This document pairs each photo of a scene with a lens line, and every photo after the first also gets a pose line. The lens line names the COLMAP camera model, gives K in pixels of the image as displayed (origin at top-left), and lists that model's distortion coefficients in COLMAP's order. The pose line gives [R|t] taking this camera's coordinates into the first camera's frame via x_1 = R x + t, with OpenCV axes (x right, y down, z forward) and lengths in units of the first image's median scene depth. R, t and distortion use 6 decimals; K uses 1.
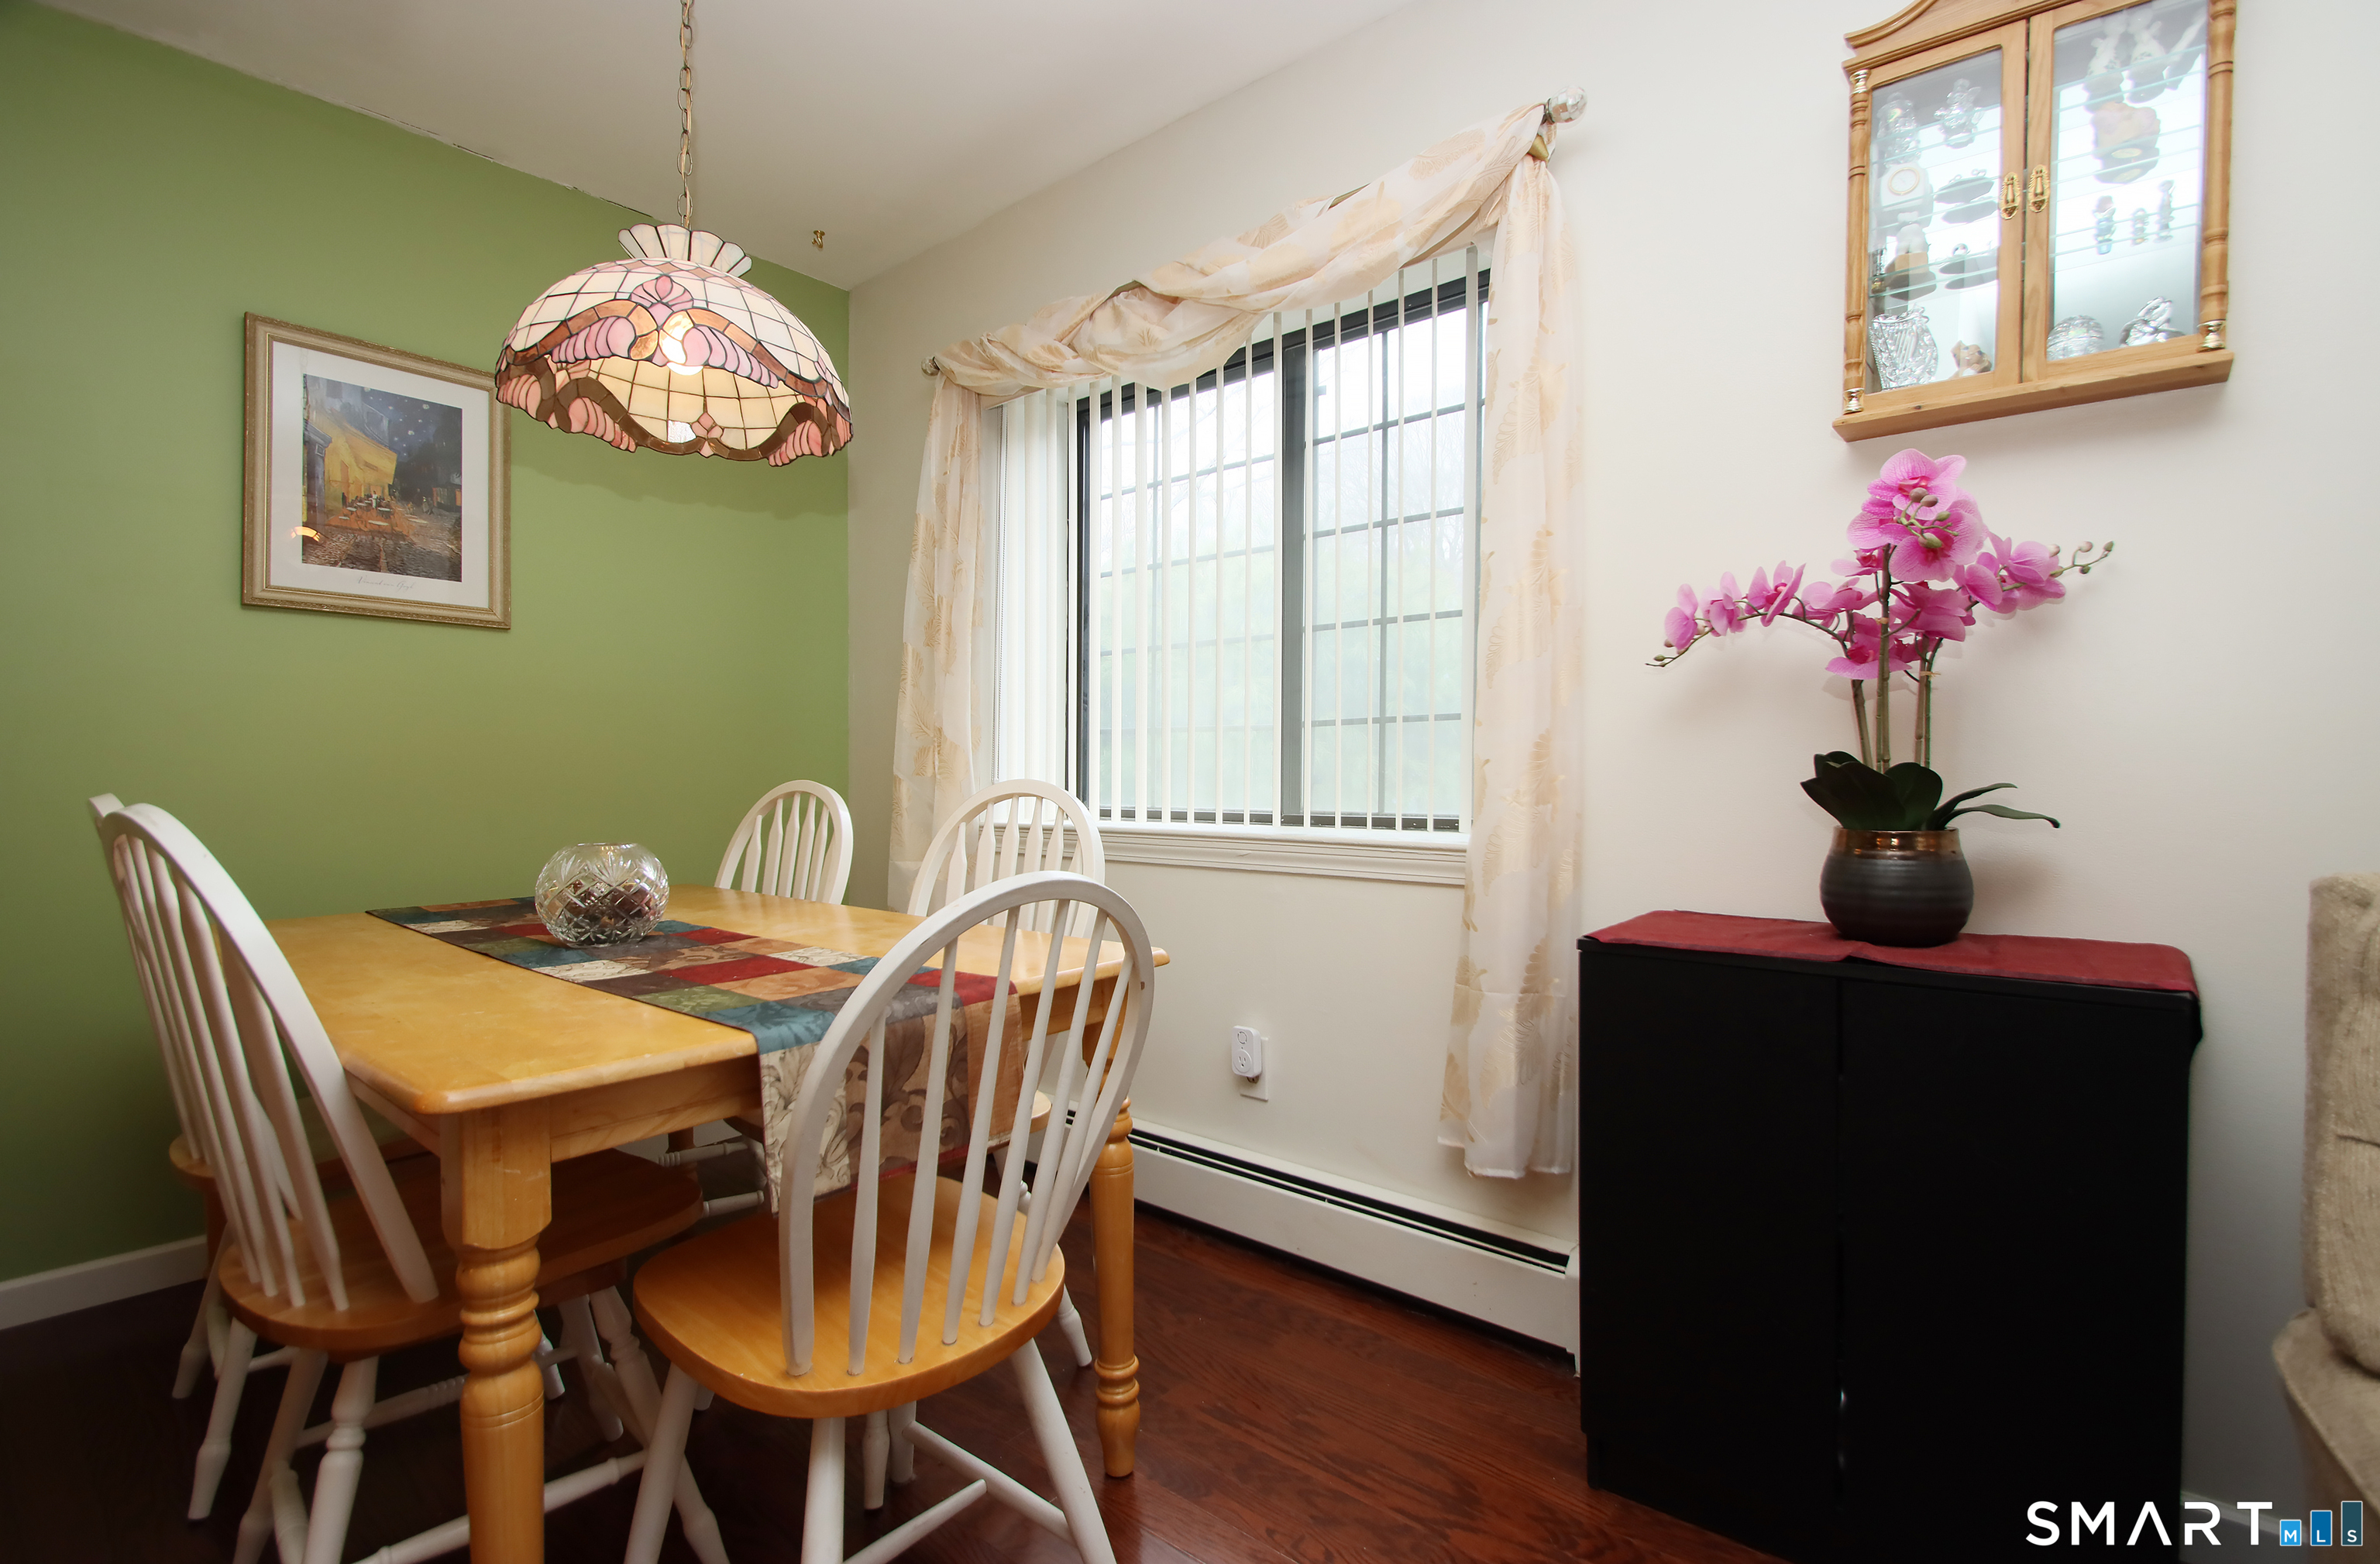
lens RADIAL K [[1124.9, 0, 1218.8], [0, 1124.9, 792.2], [0, 0, 1]] dist [0.012958, -0.022621]
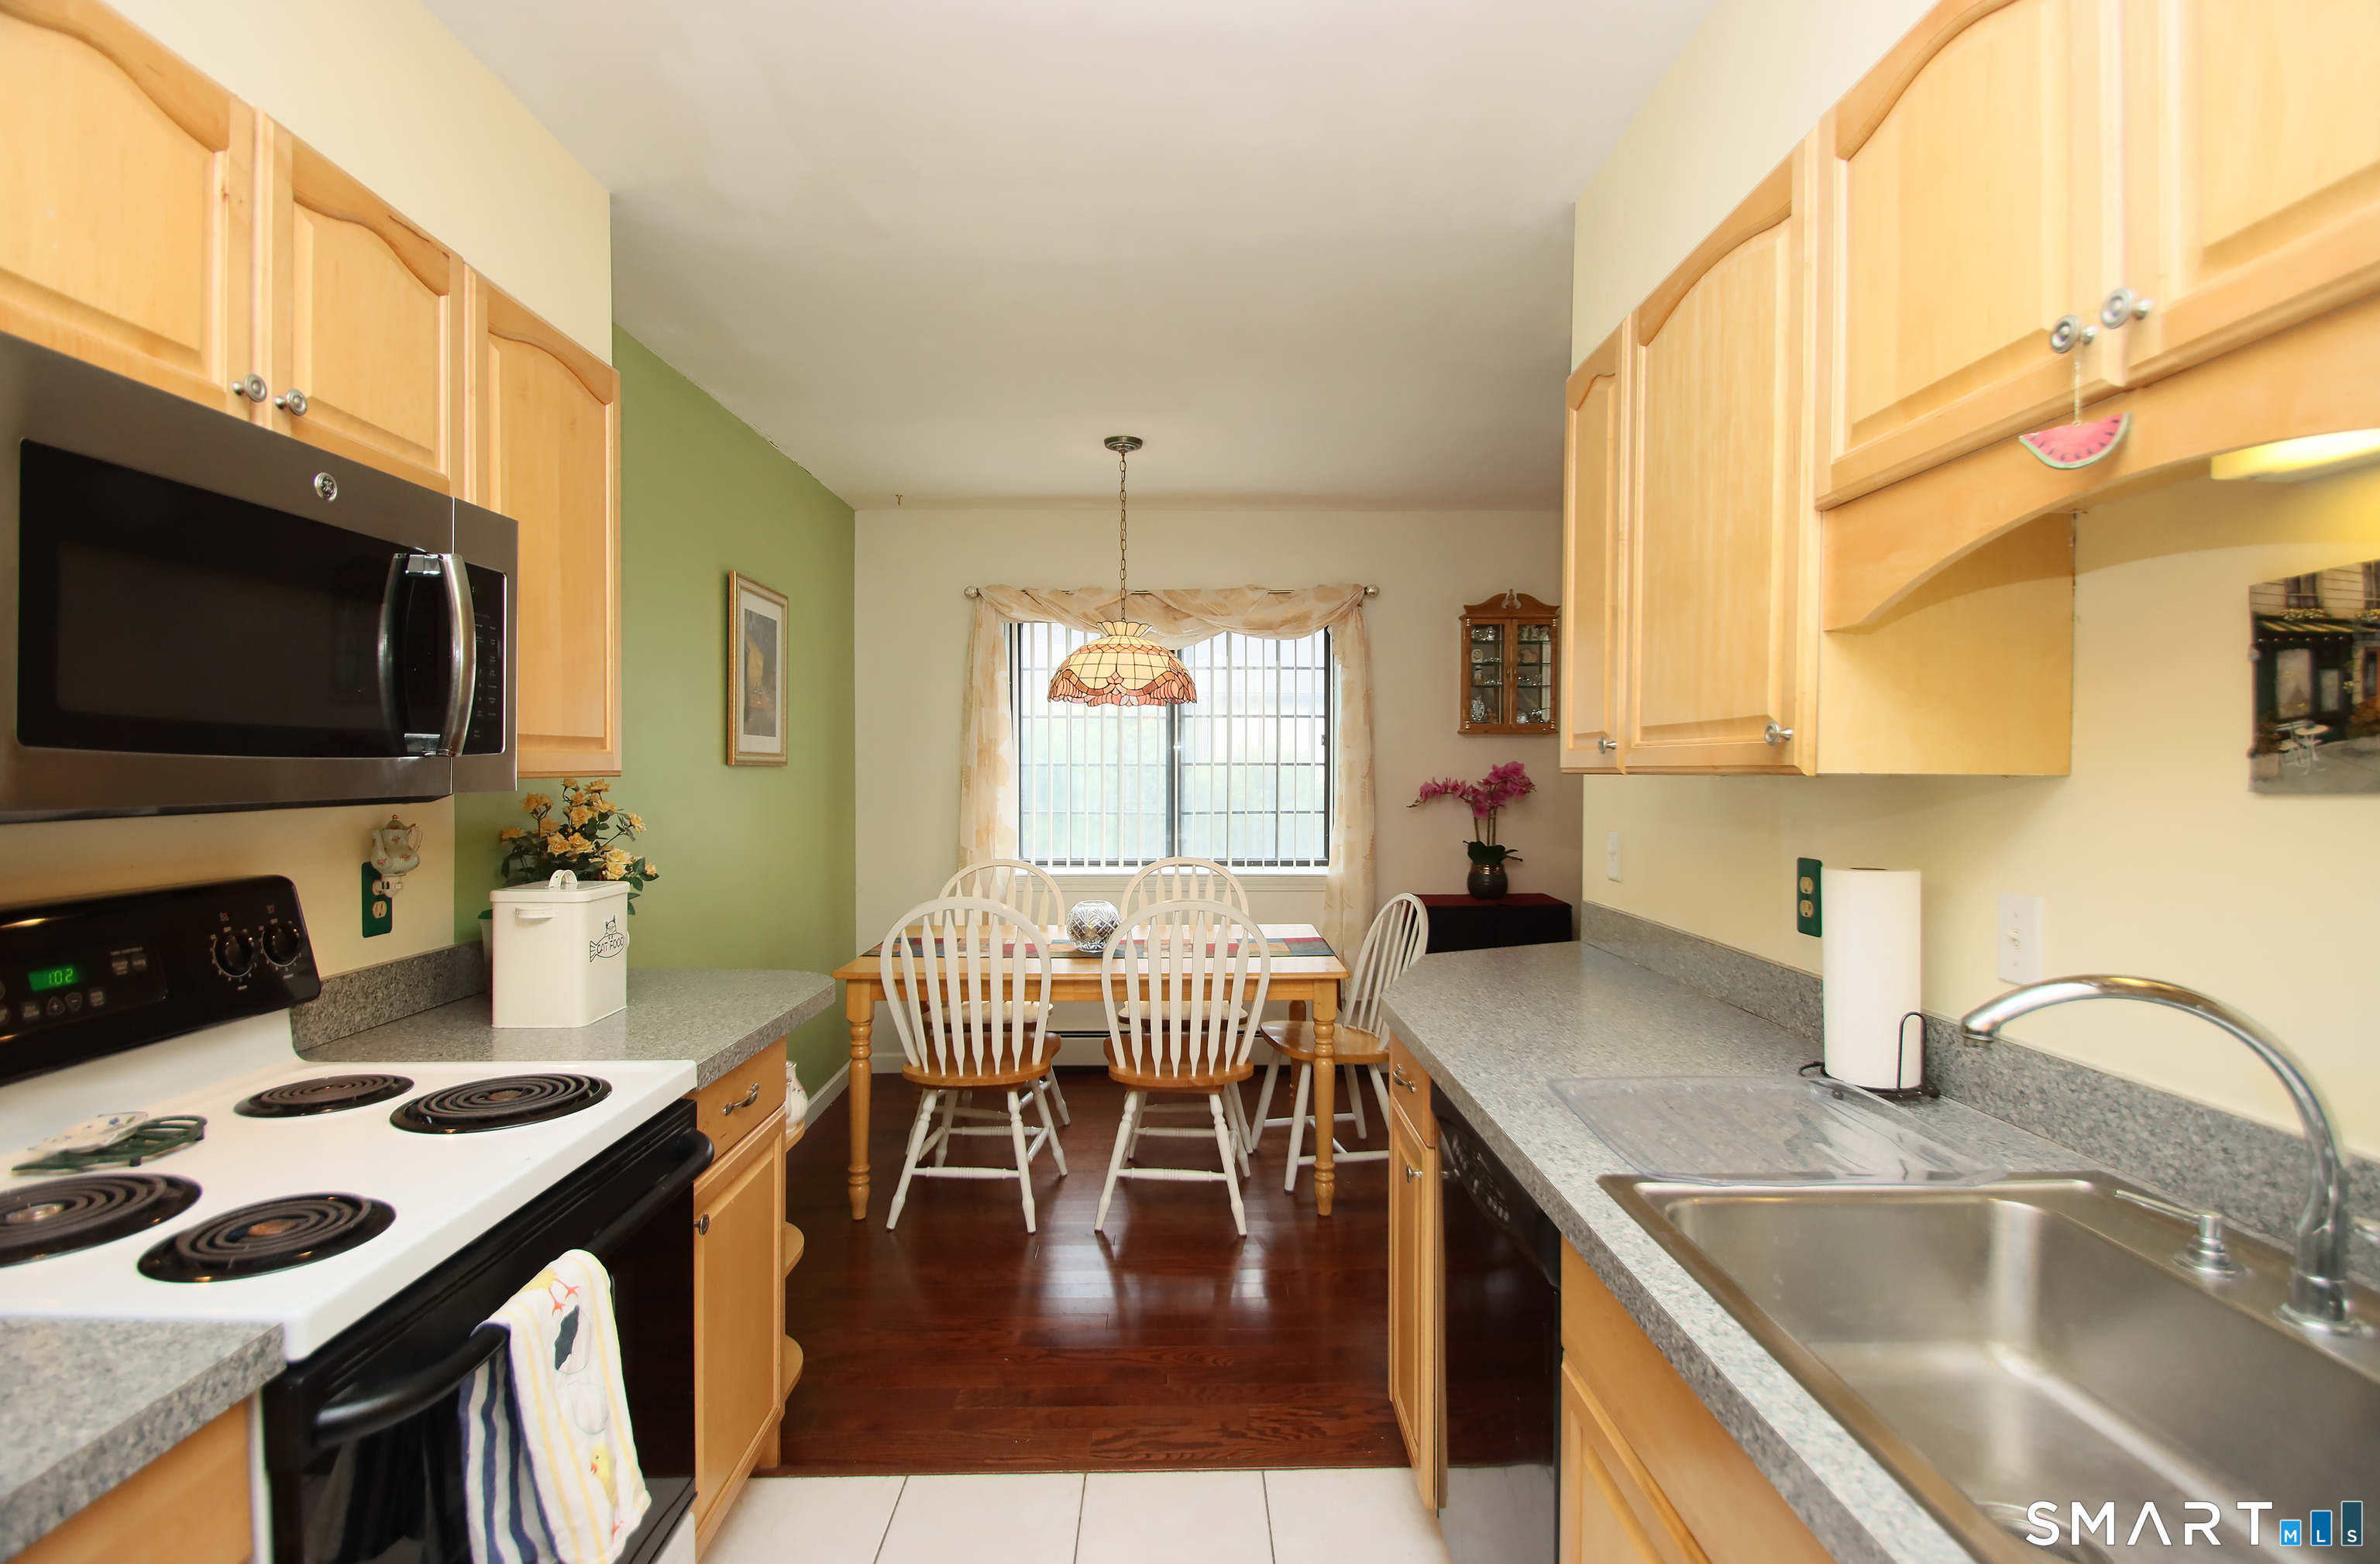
lens RADIAL K [[1099.3, 0, 1200.5], [0, 1099.3, 793.8], [0, 0, 1]] dist [0.008340, -0.015603]
pose [[0.741208, -0.019166, 0.671002, -1.347828], [0.006982, 0.999758, 0.020844, -0.150939], [-0.671239, -0.010765, 0.741163, -0.500861]]
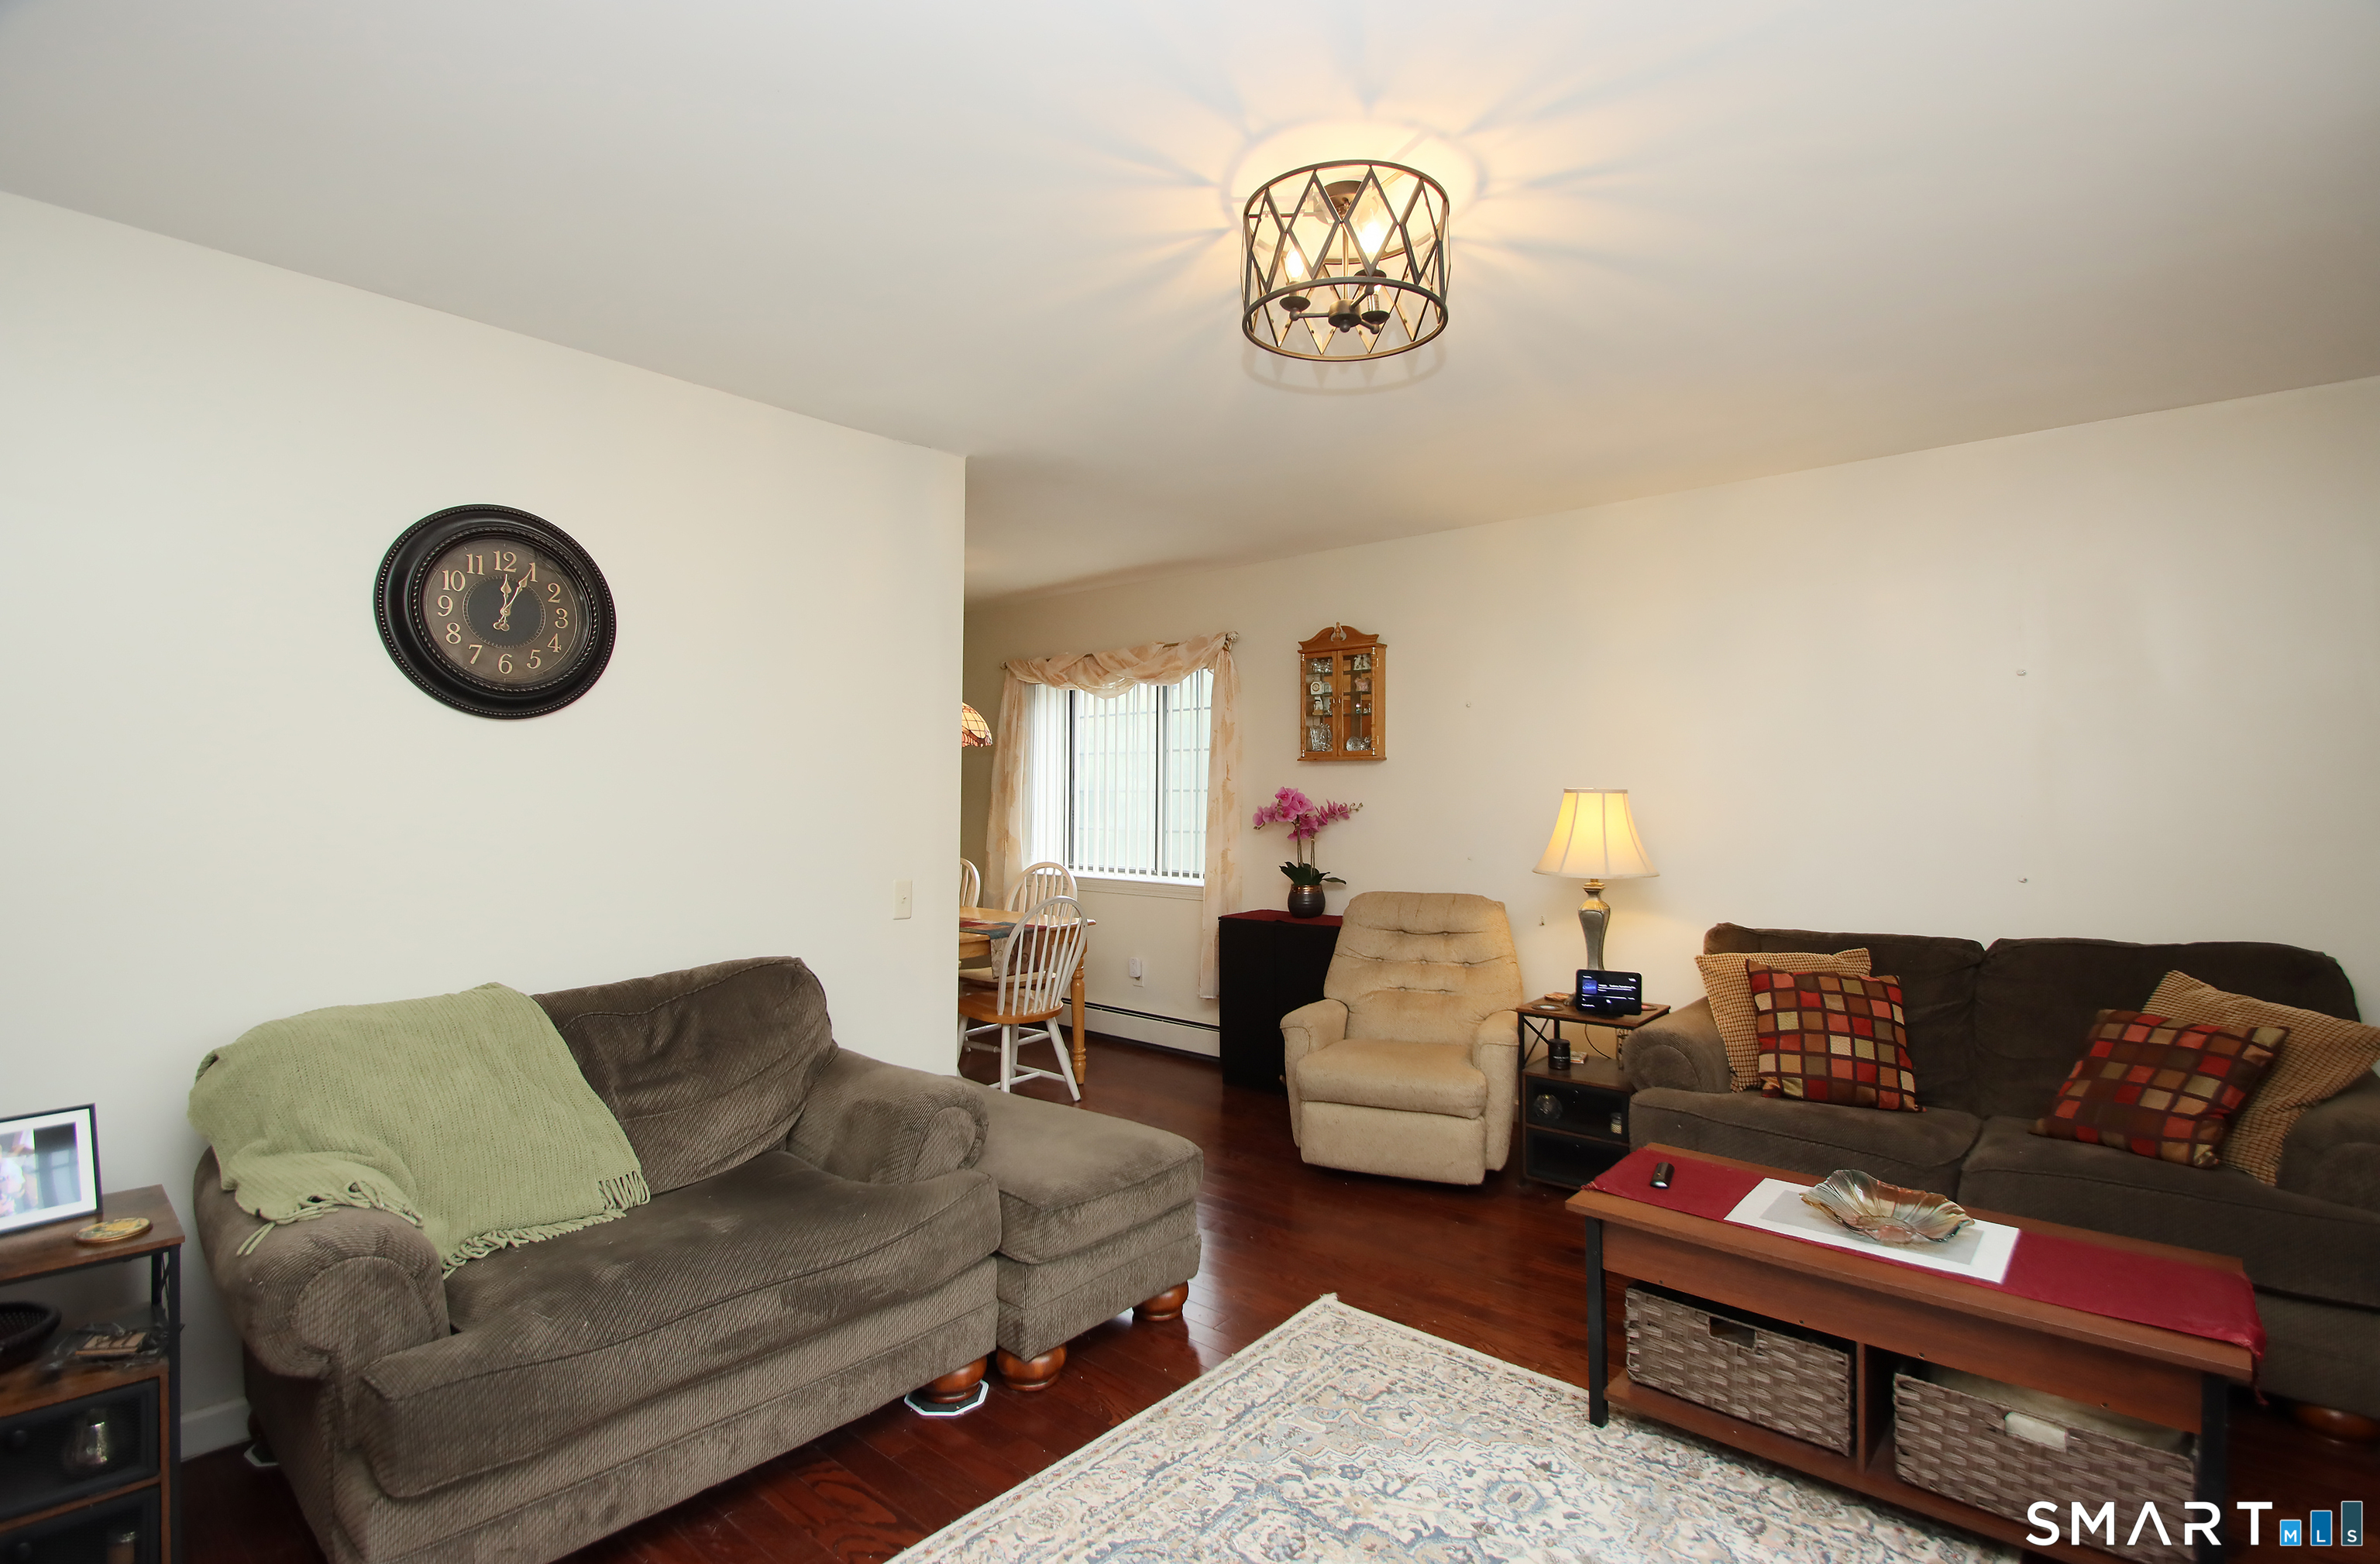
lens RADIAL K [[1117.1, 0, 1194.7], [0, 1117.1, 836.3], [0, 0, 1]] dist [-0.001077, -0.025793]
pose [[0.999885, 0.008199, -0.012767, 0.192037], [-0.007894, 0.999687, 0.023722, -0.120310], [0.012957, -0.023619, 0.999637, -1.521990]]
